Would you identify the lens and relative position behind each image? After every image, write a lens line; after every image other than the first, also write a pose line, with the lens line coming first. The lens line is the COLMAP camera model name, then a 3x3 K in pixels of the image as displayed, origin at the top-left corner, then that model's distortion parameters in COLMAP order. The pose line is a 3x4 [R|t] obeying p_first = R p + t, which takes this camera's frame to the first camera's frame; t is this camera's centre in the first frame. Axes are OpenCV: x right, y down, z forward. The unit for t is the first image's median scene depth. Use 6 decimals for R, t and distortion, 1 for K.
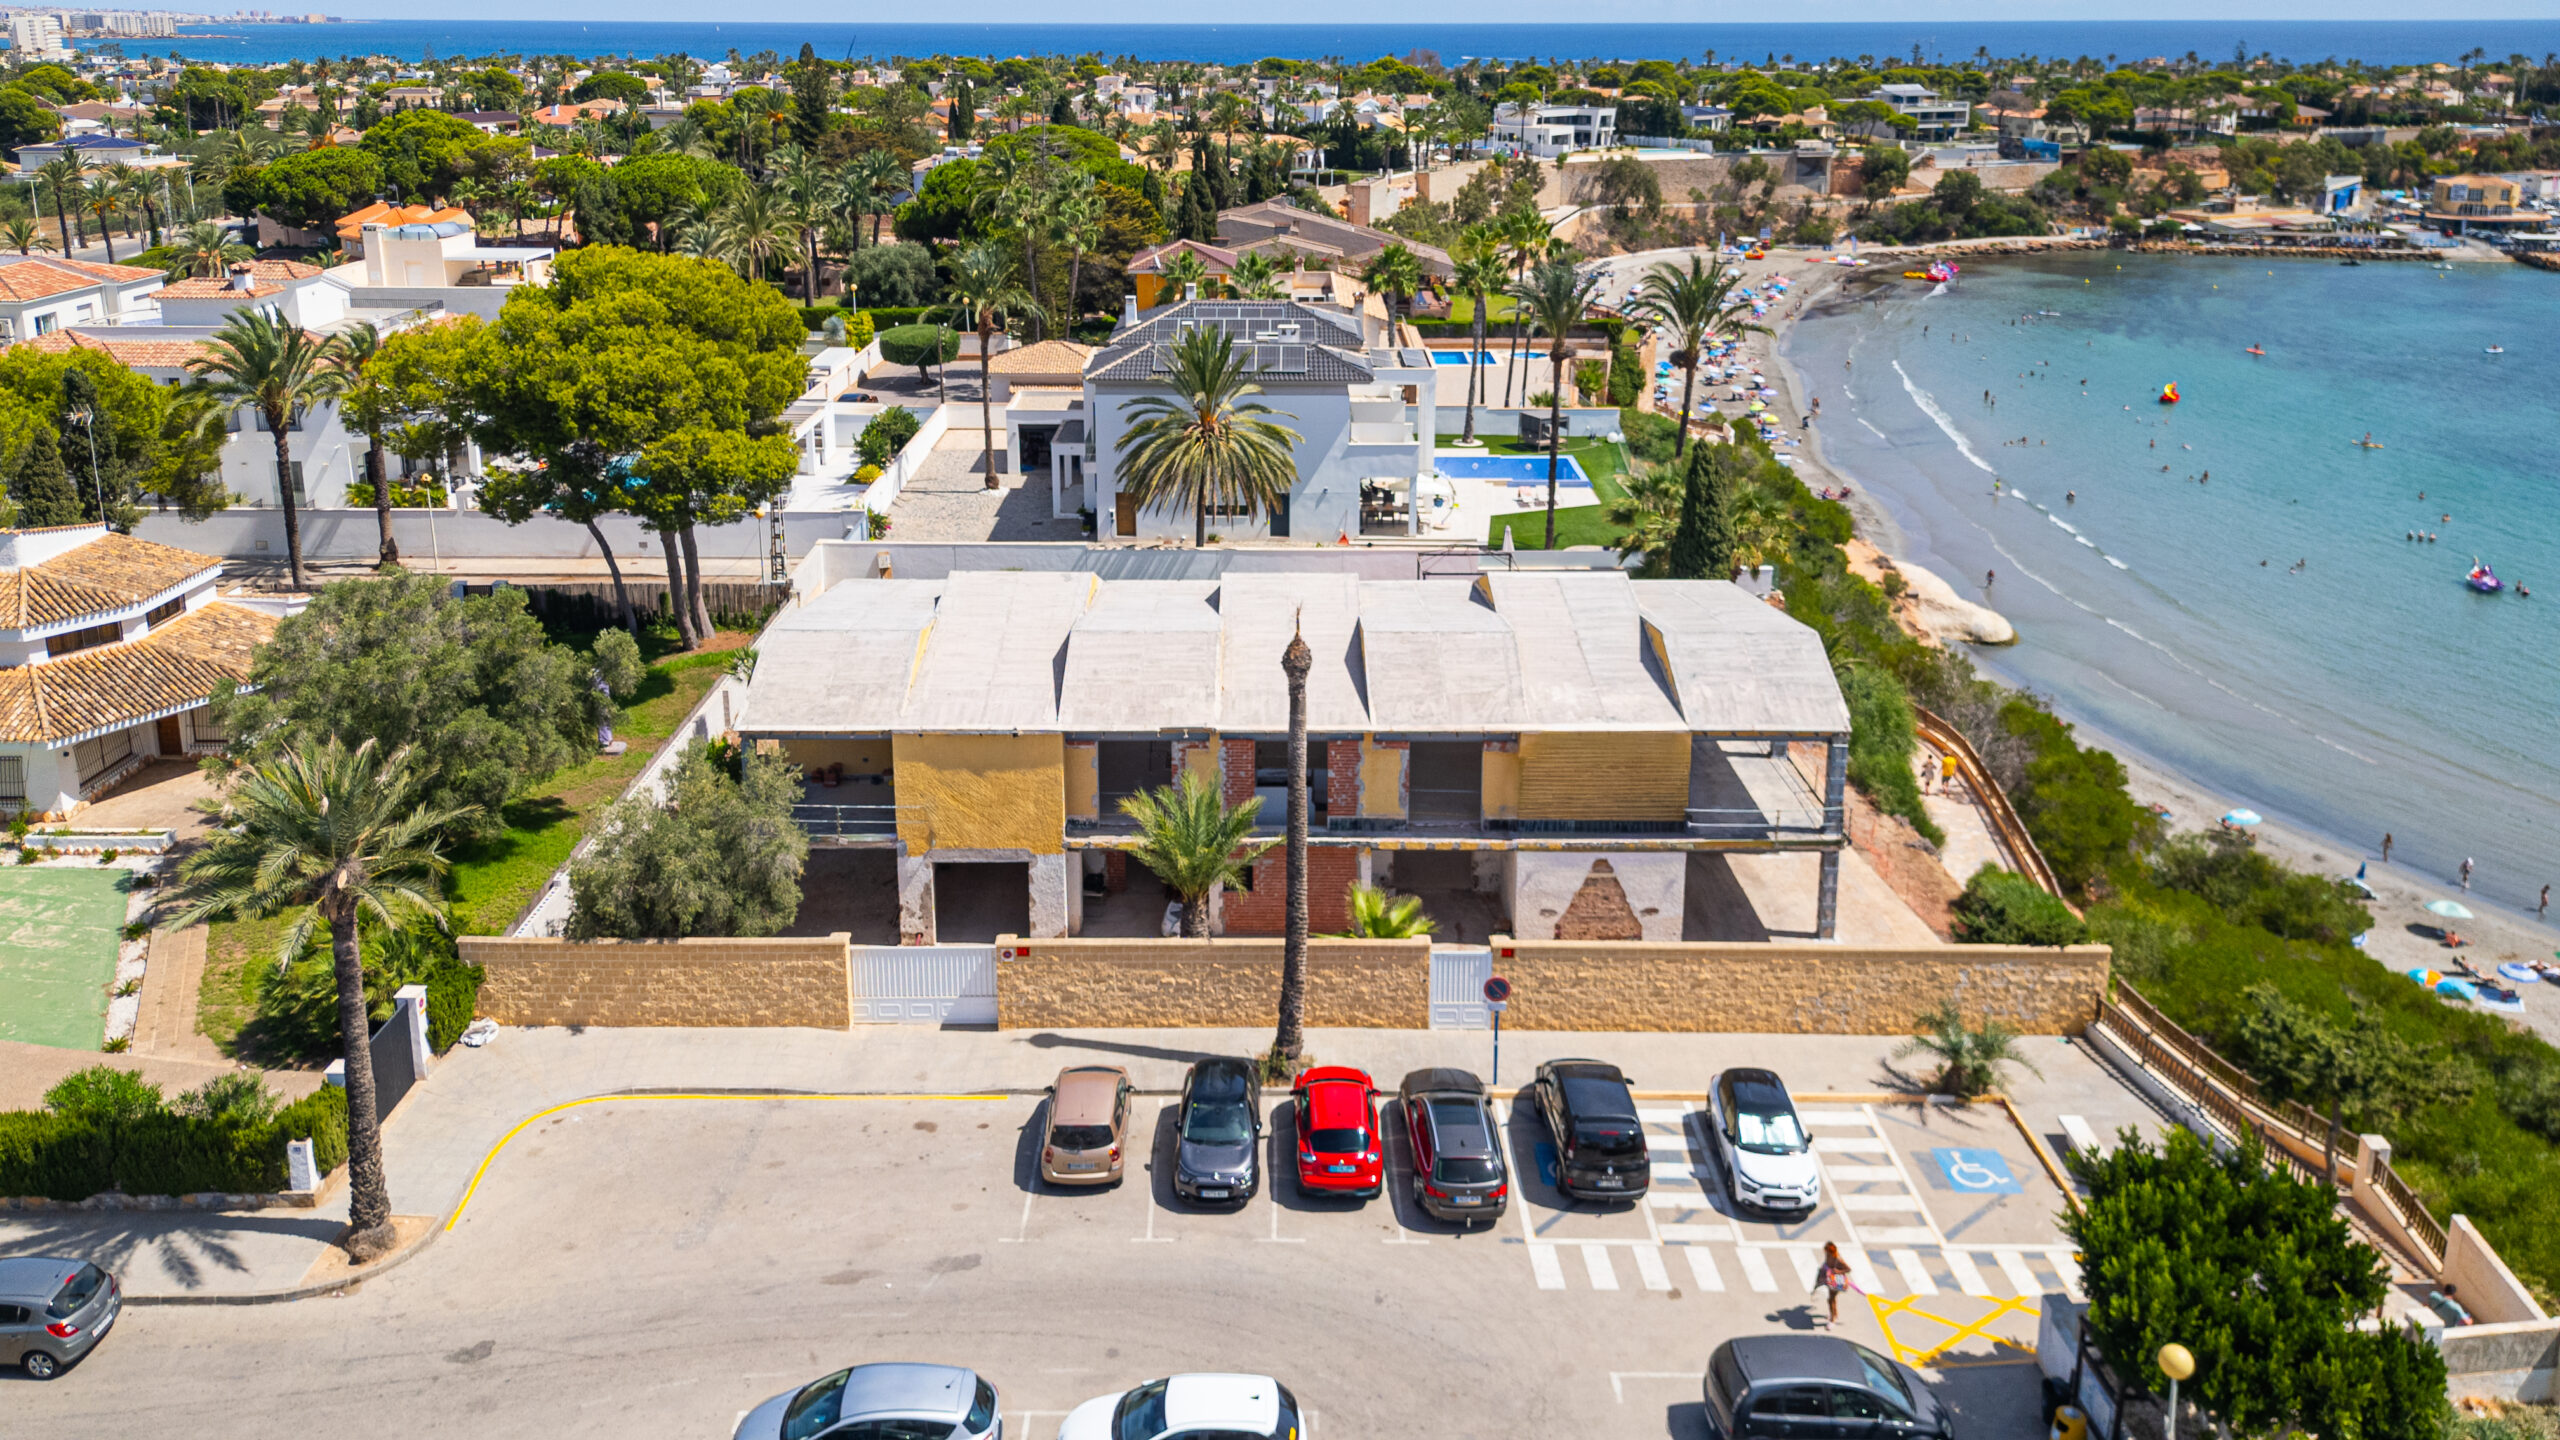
lens RADIAL K [[1855.1, 0, 1262.4], [0, 1855.1, 477.4], [0, 0, 1]] dist [0.062606, -0.077839]
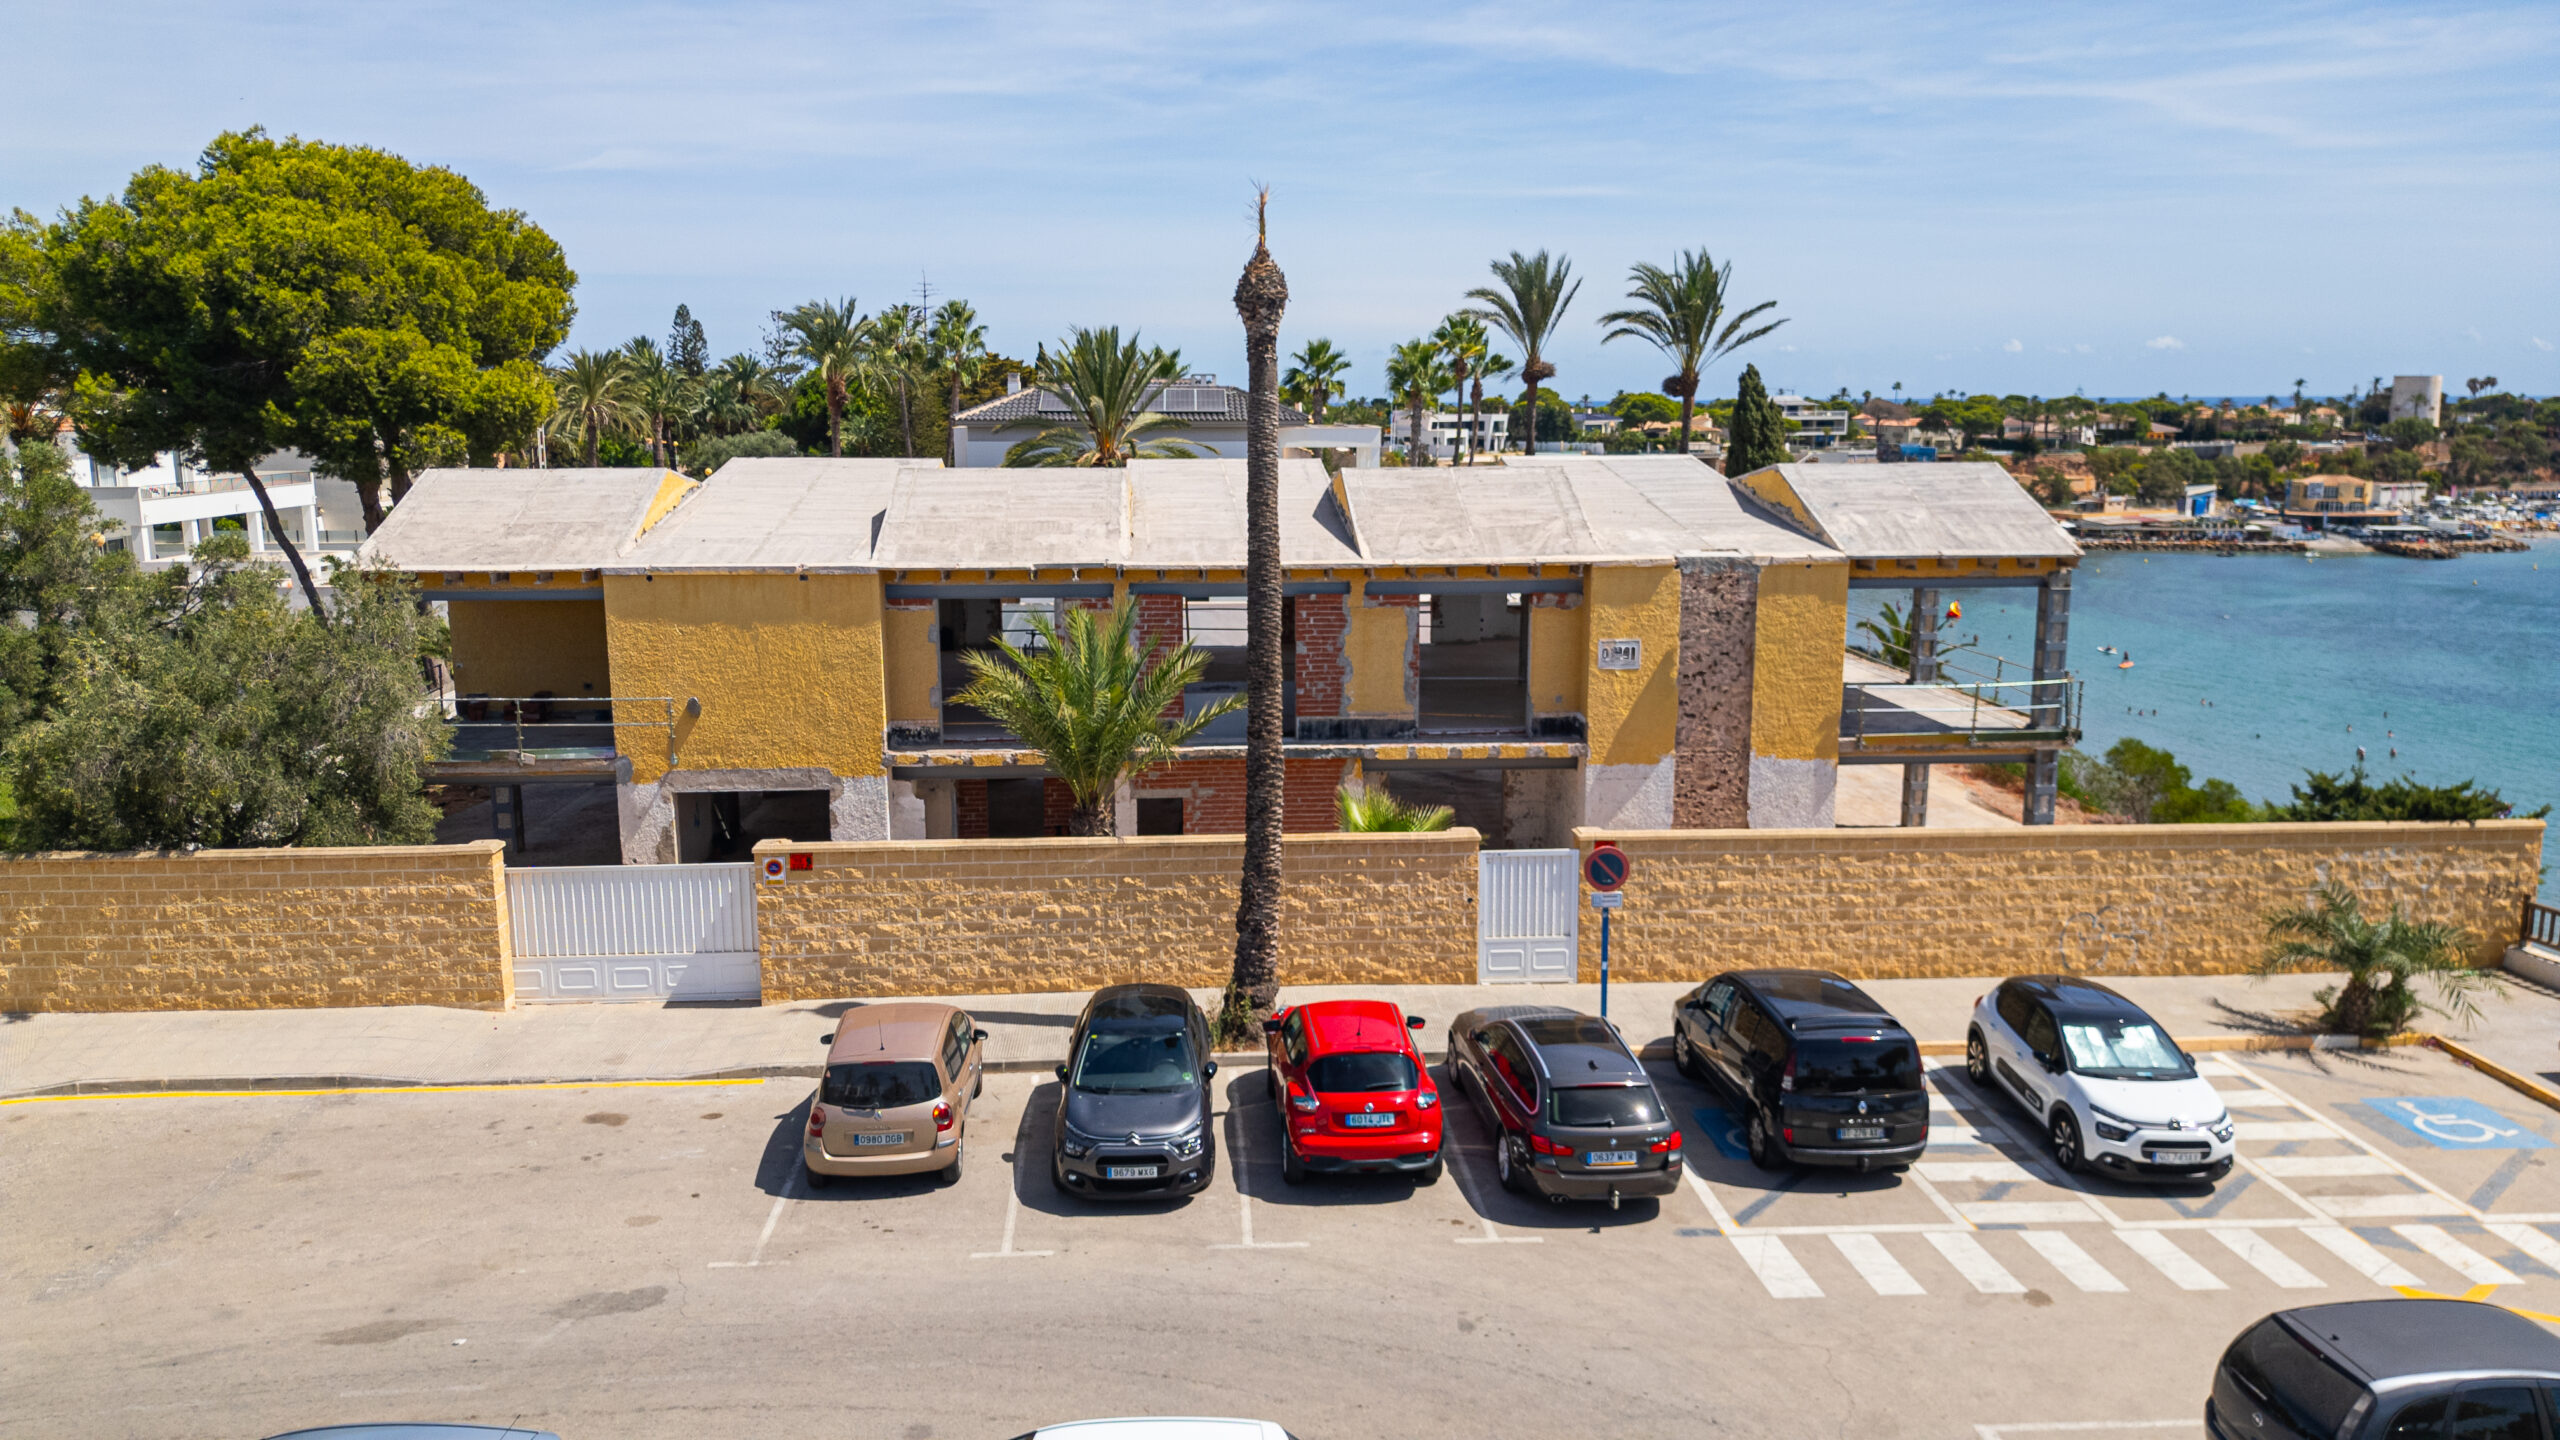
lens RADIAL K [[1795.2, 0, 1280.0], [0, 1795.2, 720.0], [0, 0, 1]] dist [0.047387, -0.042641]
pose [[0.997693, -0.013141, 0.066601, -0.012820], [0.017382, 0.997830, -0.063501, 0.229816], [-0.065622, 0.064512, 0.995757, 0.383763]]
